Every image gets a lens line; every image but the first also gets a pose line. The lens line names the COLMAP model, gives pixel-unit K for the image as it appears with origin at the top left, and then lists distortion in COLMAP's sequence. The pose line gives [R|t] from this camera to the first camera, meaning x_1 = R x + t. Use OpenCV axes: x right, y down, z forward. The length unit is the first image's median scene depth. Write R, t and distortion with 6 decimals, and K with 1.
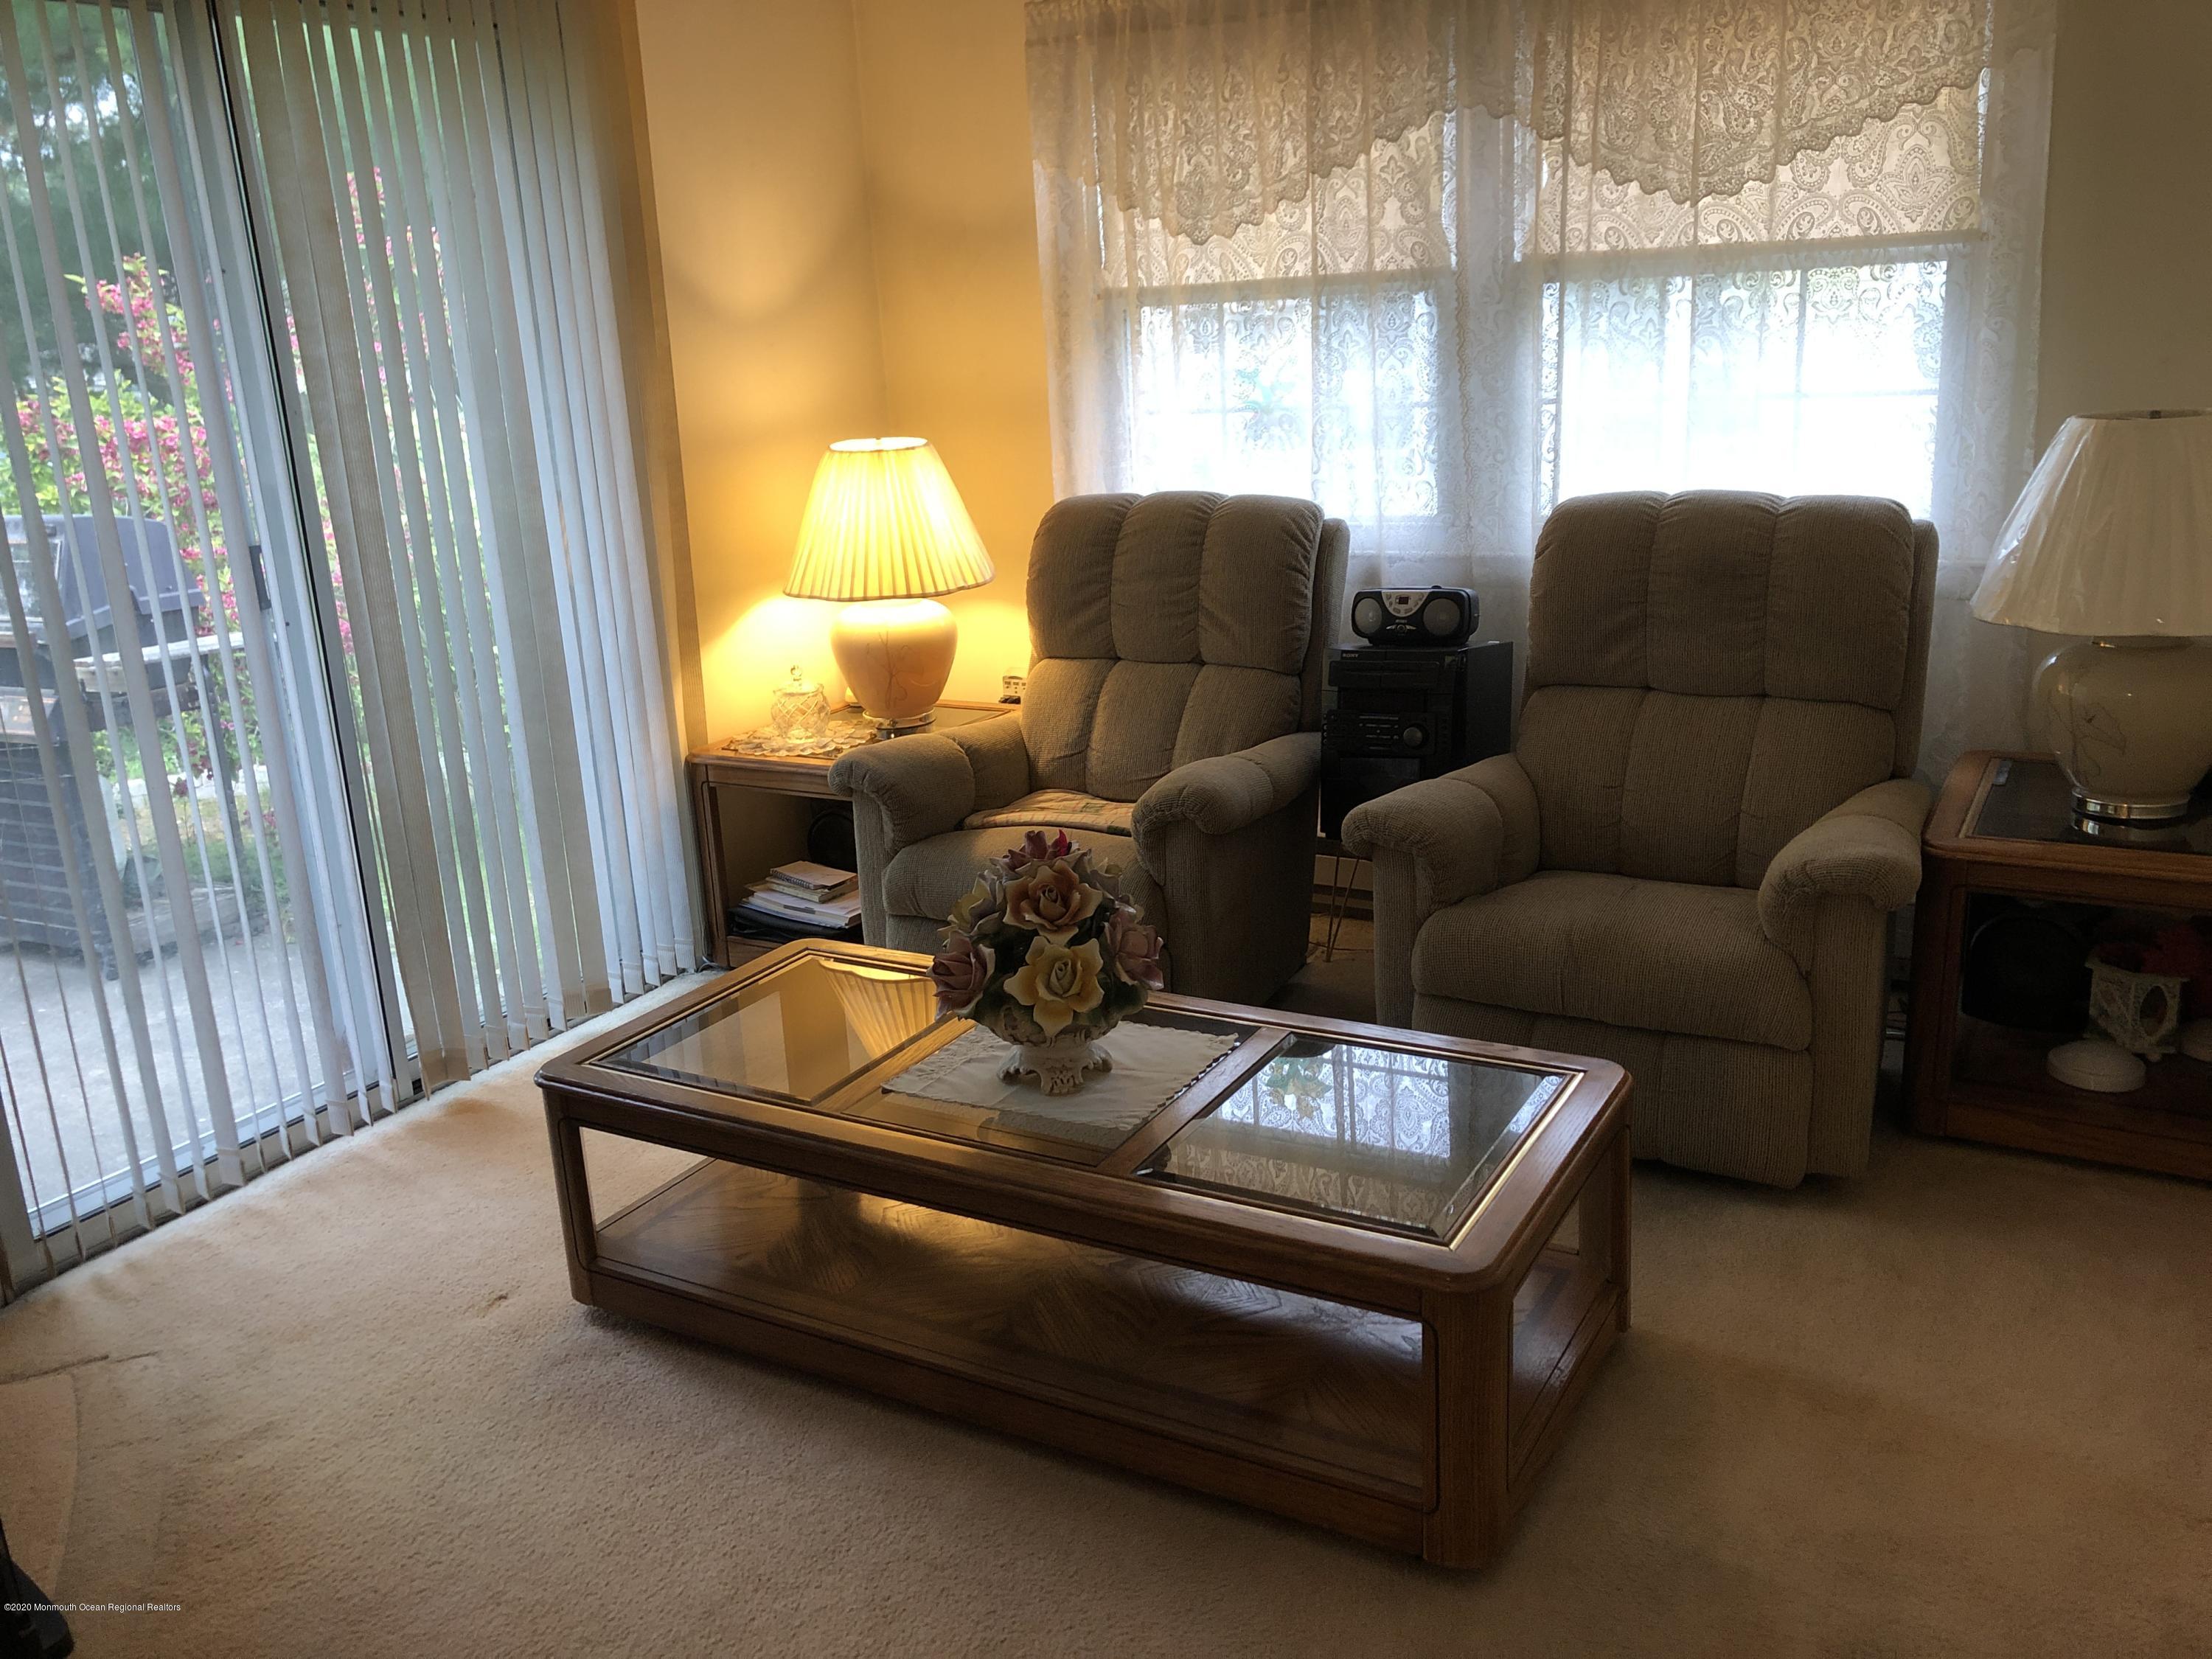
lens RADIAL K [[1851.2, 0, 1090.3], [0, 1851.2, 822.9], [0, 0, 1]] dist [0.049652, -0.000307]
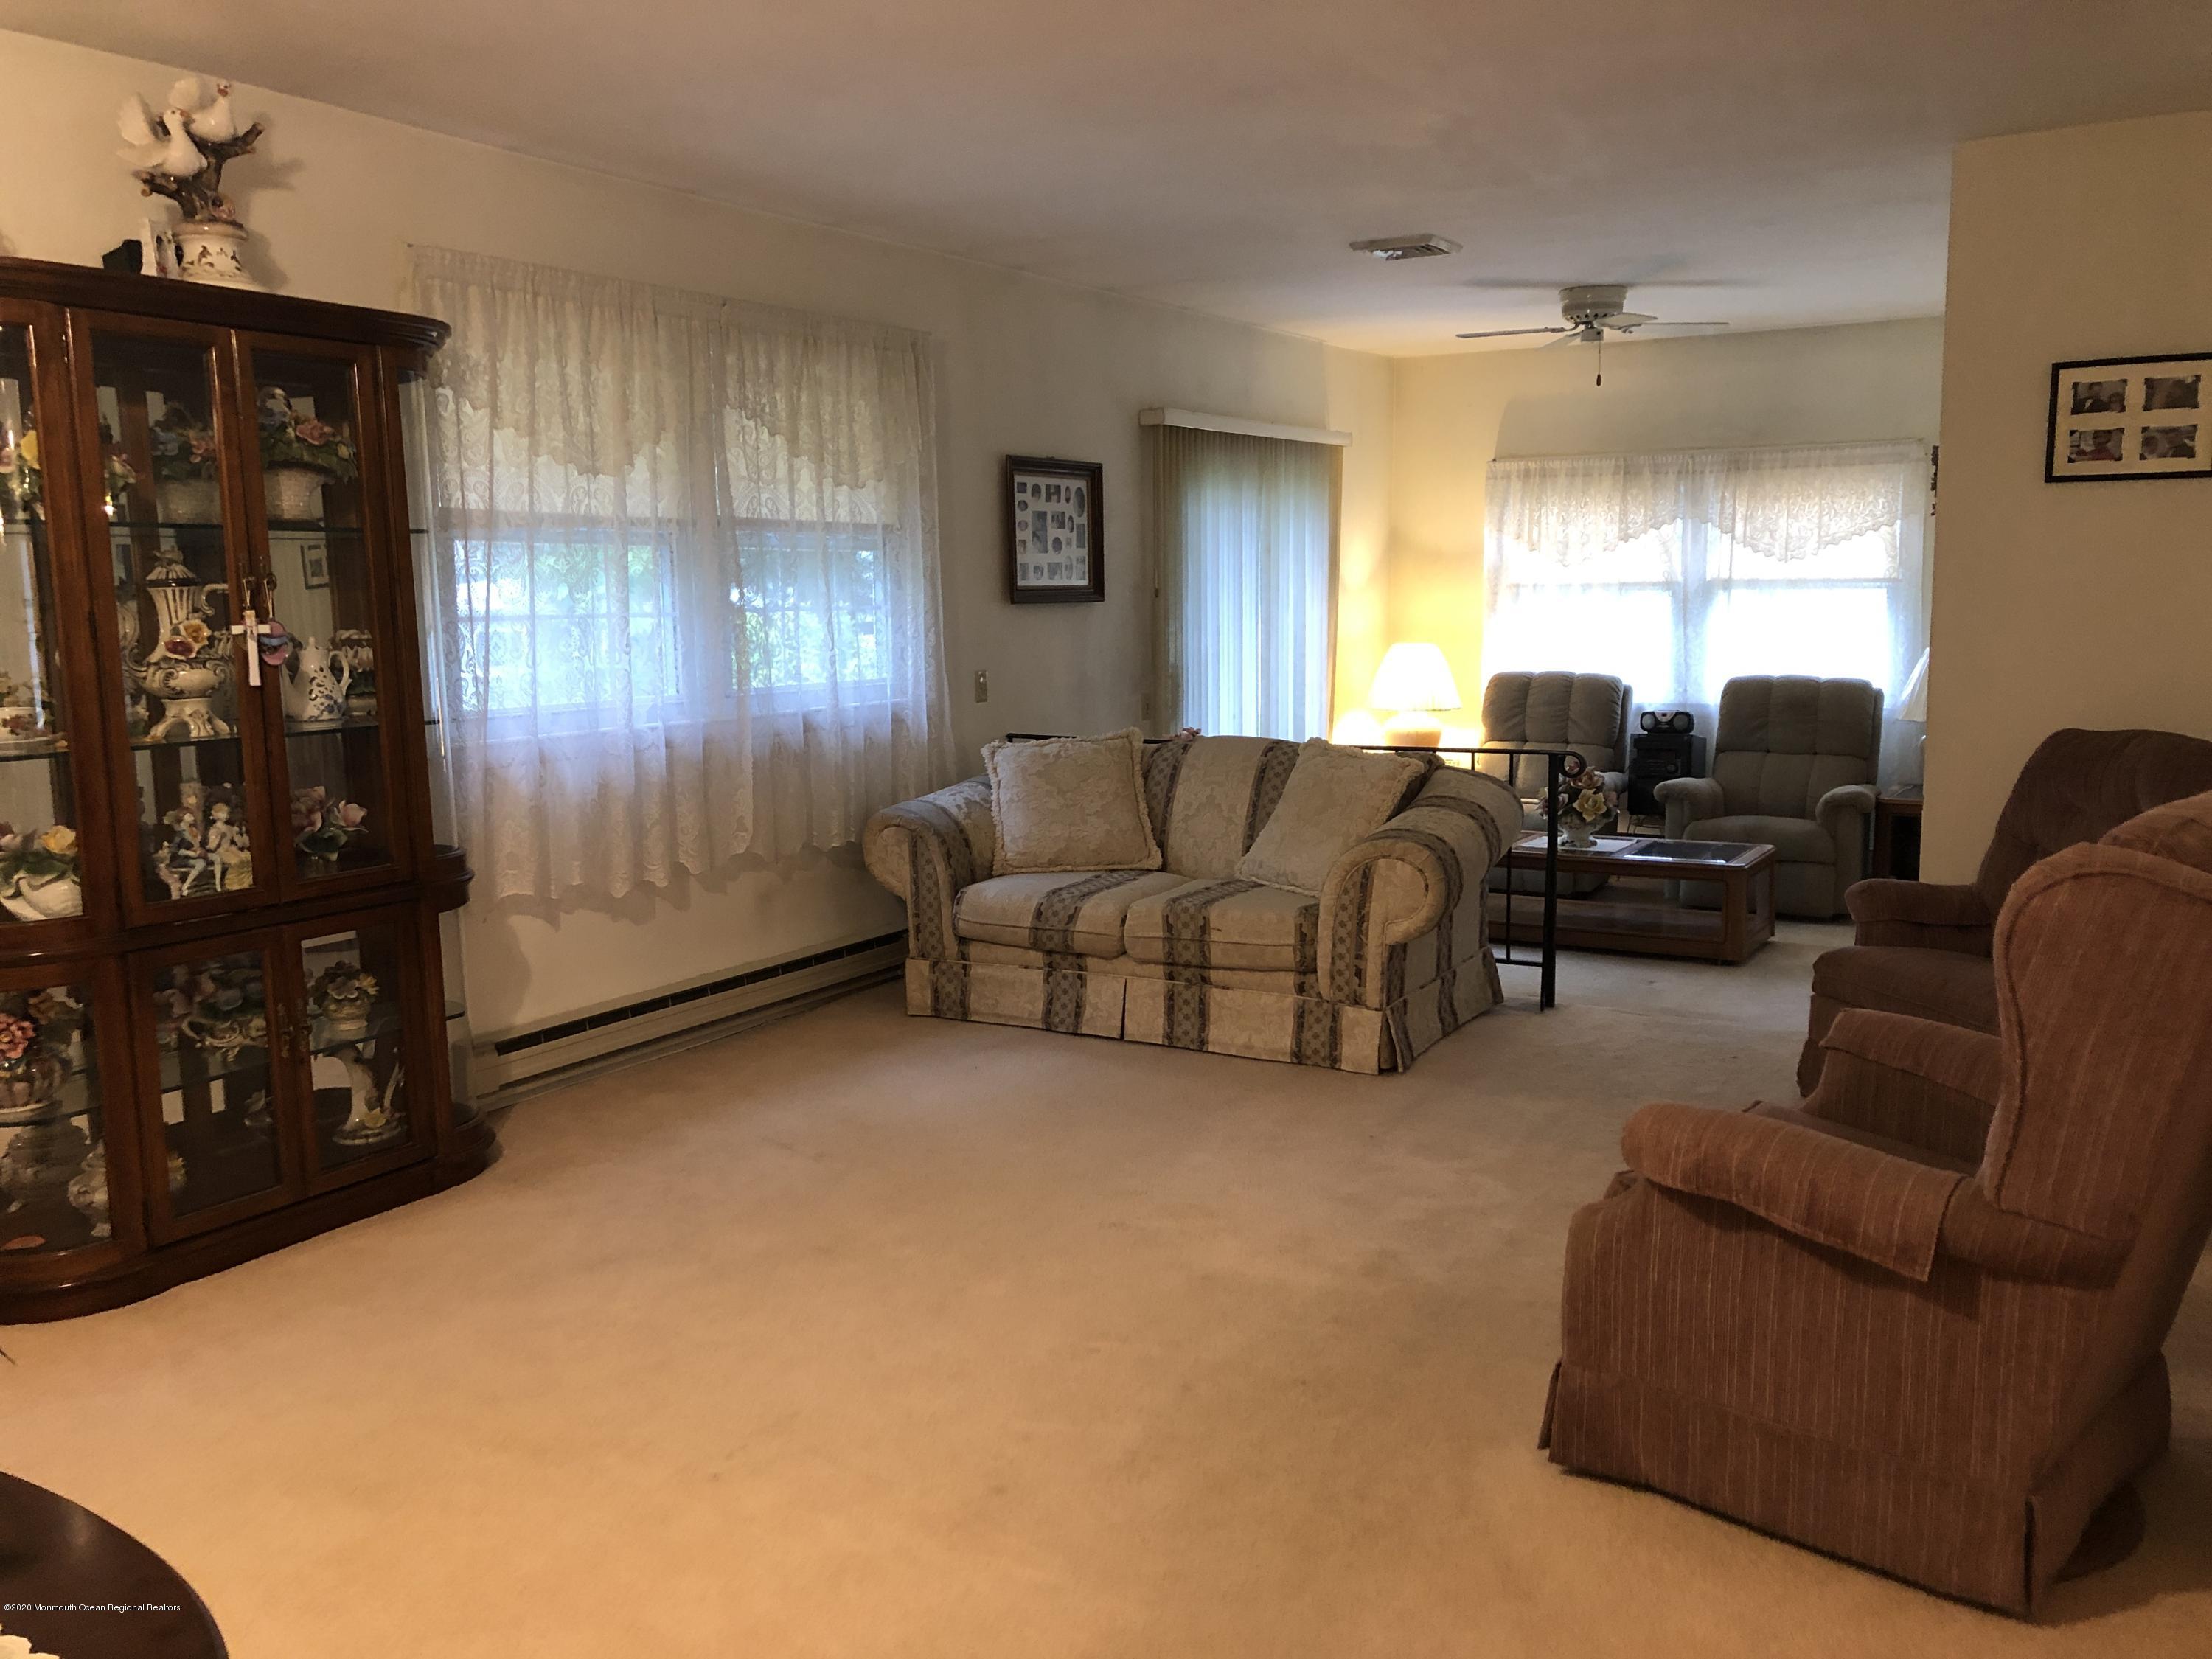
lens RADIAL K [[1825.1, 0, 1104.6], [0, 1825.1, 845.0], [0, 0, 1]] dist [0.141428, -0.373594]
pose [[0.998889, 0.046512, -0.007546, -0.510428], [-0.047095, 0.990724, -0.127466, 0.371761], [0.001548, 0.127680, 0.991814, -1.300728]]
